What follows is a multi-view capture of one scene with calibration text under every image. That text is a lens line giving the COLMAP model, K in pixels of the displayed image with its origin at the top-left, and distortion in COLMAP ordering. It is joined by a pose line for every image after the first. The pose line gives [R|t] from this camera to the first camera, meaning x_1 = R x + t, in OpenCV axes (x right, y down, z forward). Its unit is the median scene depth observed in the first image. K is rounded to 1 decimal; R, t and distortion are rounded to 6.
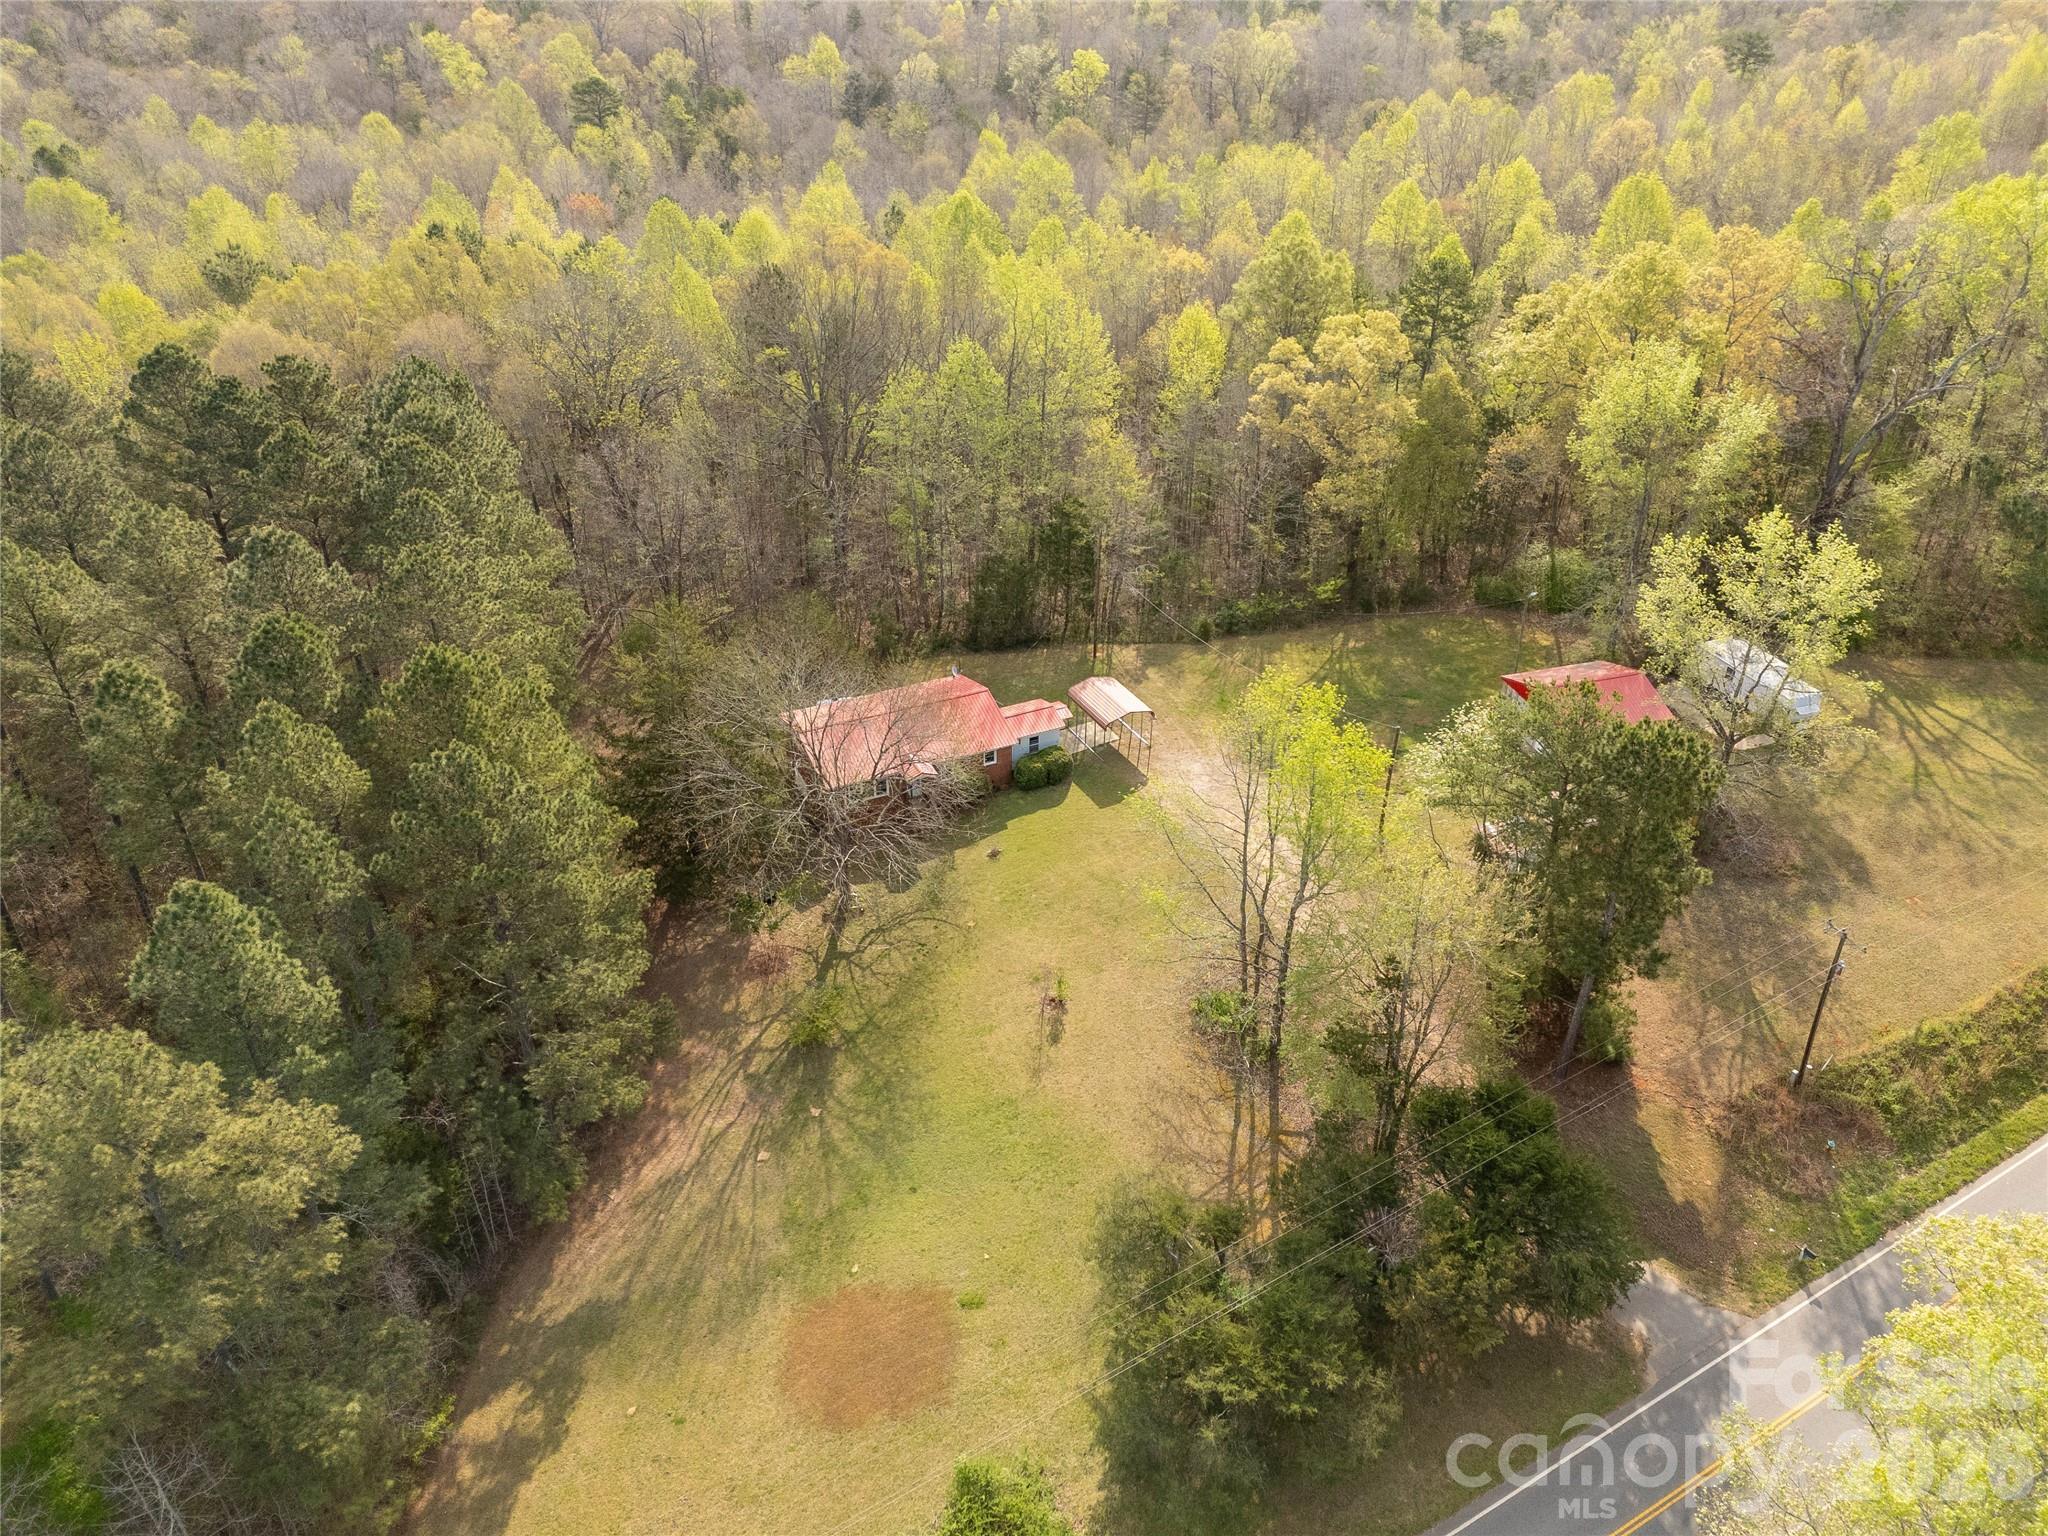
lens RADIAL K [[1466.0, 0, 1024.0], [0, 1466.0, 768.0], [0, 0, 1]] dist [0.032462, -0.002724]
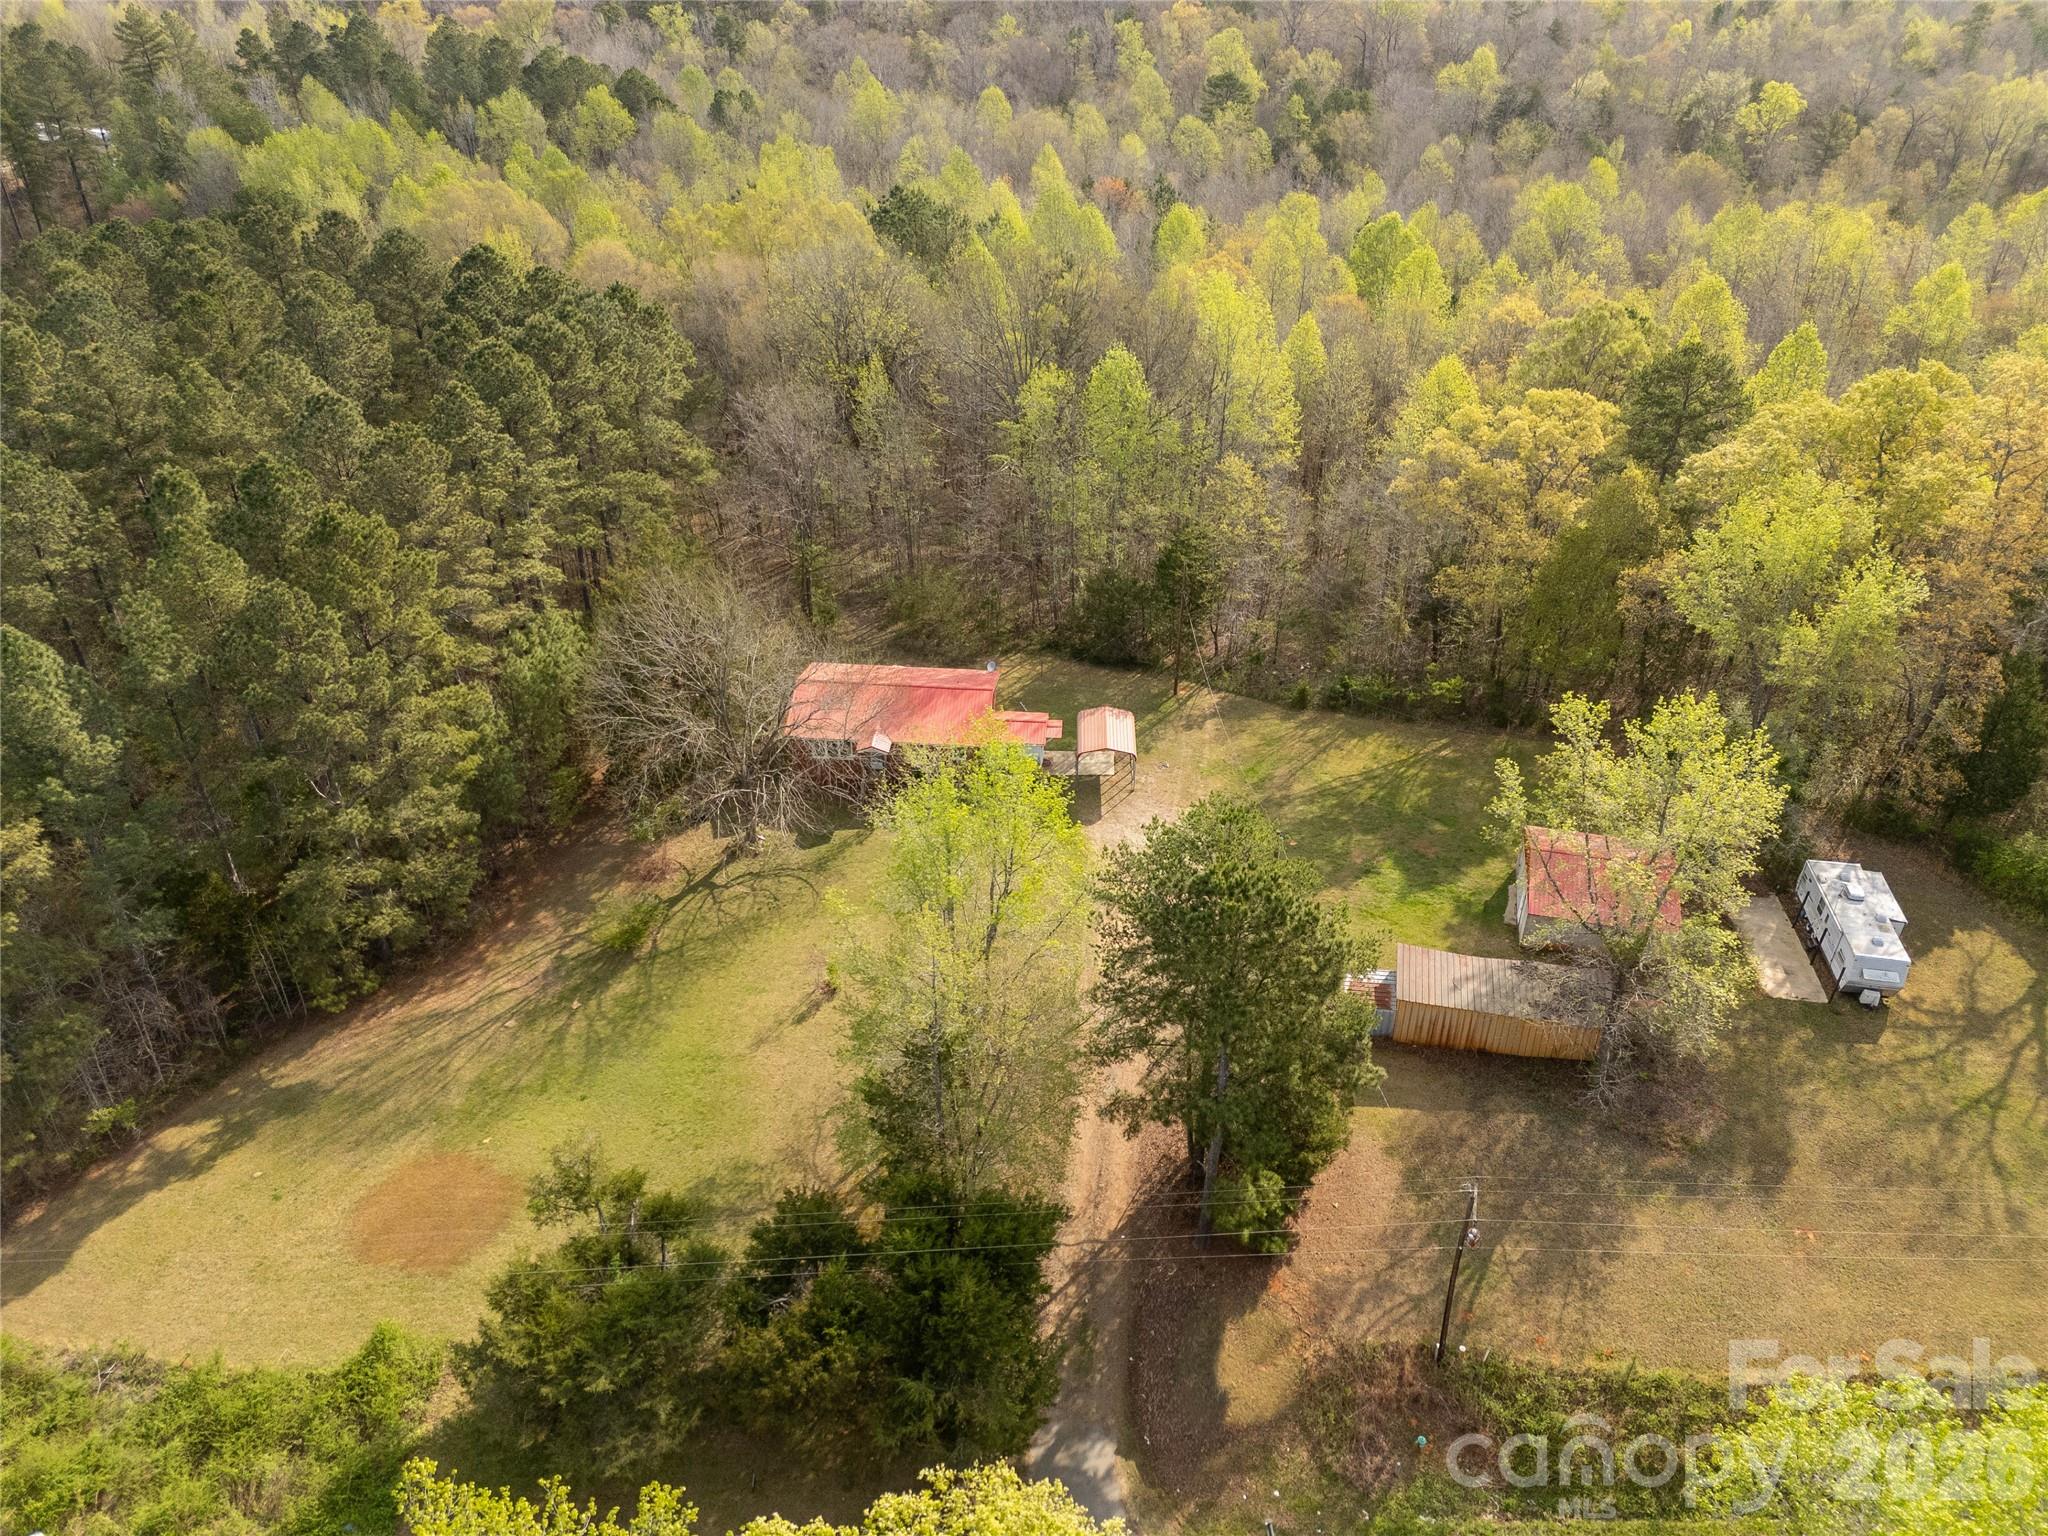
lens RADIAL K [[1477.2, 0, 1066.2], [0, 1477.2, 772.1], [0, 0, 1]] dist [0.026790, -0.002539]
pose [[0.876256, 0.271518, -0.398062, 0.544189], [-0.272441, 0.960572, 0.055478, -0.086129], [0.397431, 0.059836, 0.915679, 0.130842]]
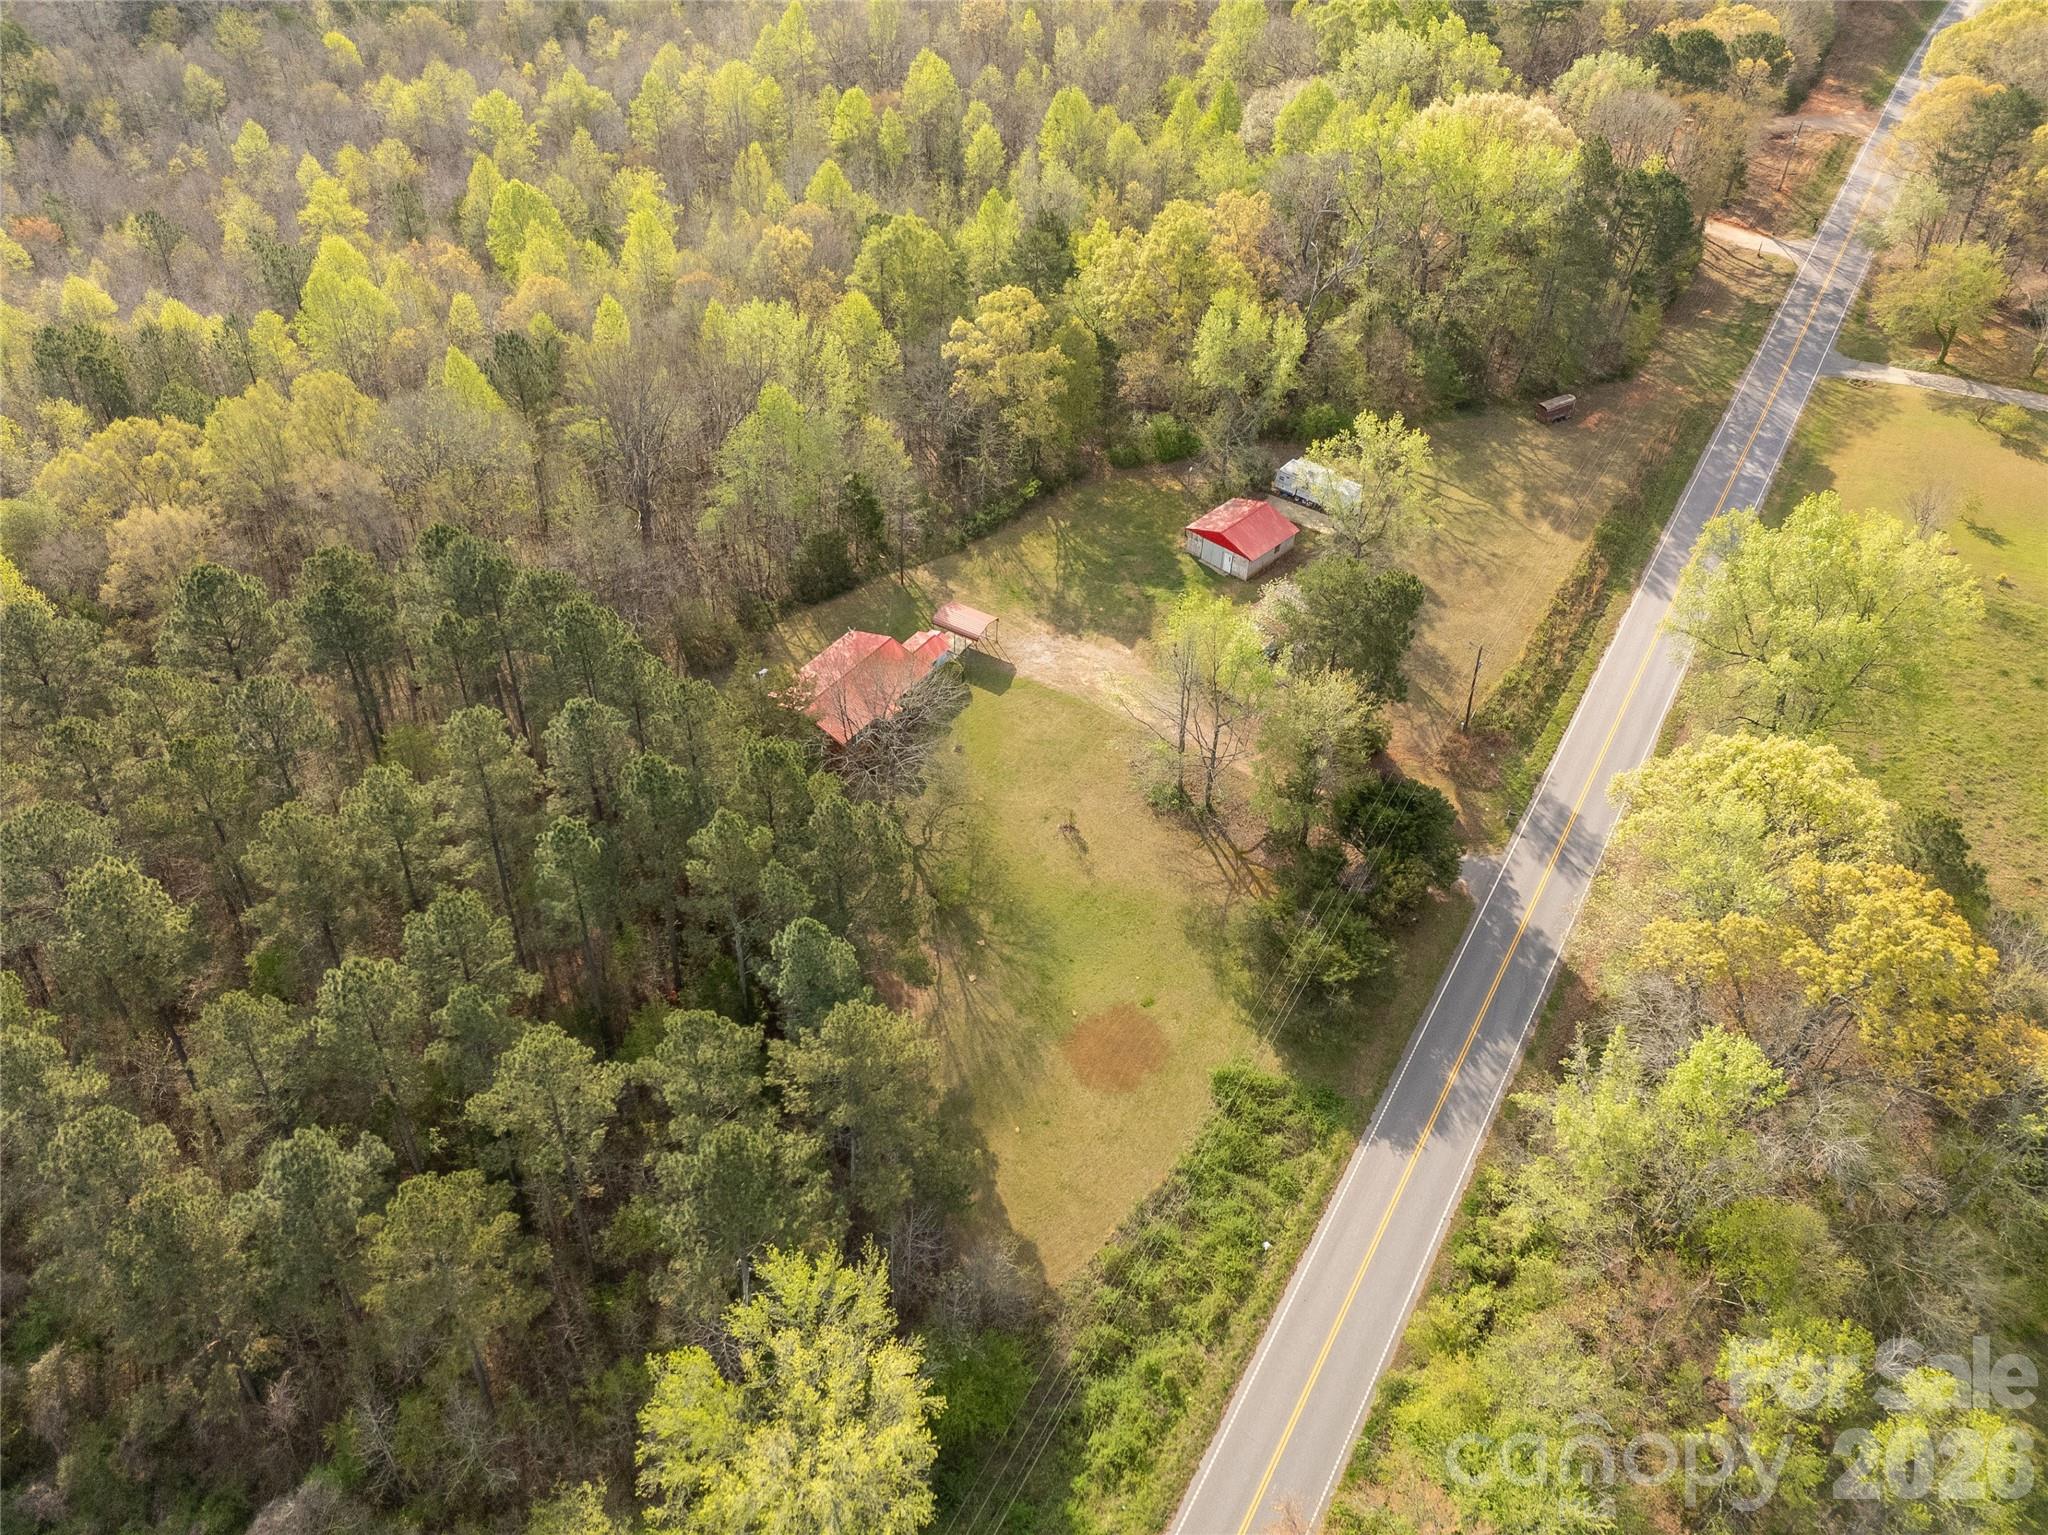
lens RADIAL K [[1569.6, 0, 904.2], [0, 1569.6, 771.2], [0, 0, 1]] dist [-0.006967, -0.010097]
pose [[0.883295, -0.319432, 0.343152, -0.699925], [0.267055, 0.944418, 0.191721, -0.267015], [-0.385321, -0.077706, 0.919505, -0.458274]]
